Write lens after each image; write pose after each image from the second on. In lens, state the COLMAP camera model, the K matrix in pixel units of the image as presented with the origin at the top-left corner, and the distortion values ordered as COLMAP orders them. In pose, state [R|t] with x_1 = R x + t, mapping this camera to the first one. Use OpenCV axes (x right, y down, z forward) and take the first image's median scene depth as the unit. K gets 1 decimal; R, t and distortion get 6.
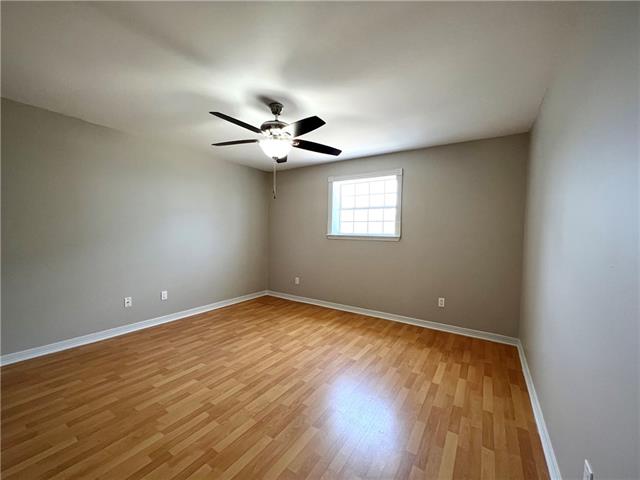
lens RADIAL K [[256.8, 0, 320.3], [0, 256.8, 235.9], [0, 0, 1]] dist [-0.000764, 0.000438]
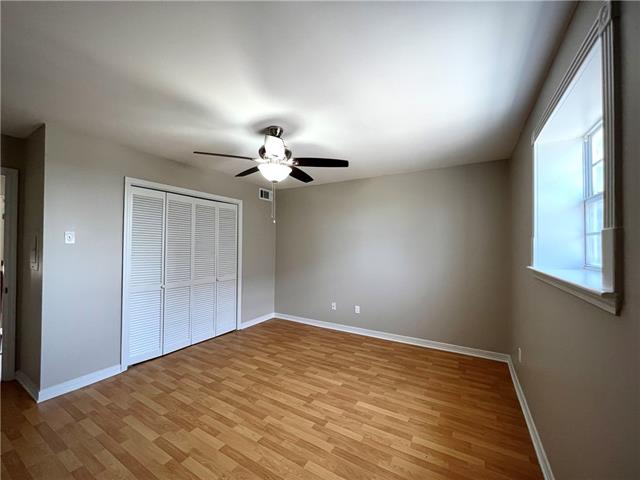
lens RADIAL K [[256.8, 0, 319.5], [0, 256.8, 244.9], [0, 0, 1]] dist [-0.000764, 0.000438]
pose [[0.052185, -0.018037, -0.998475, 0.625448], [-0.022004, 0.999573, -0.019207, -0.035883], [0.998395, 0.022973, 0.051766, 0.907974]]
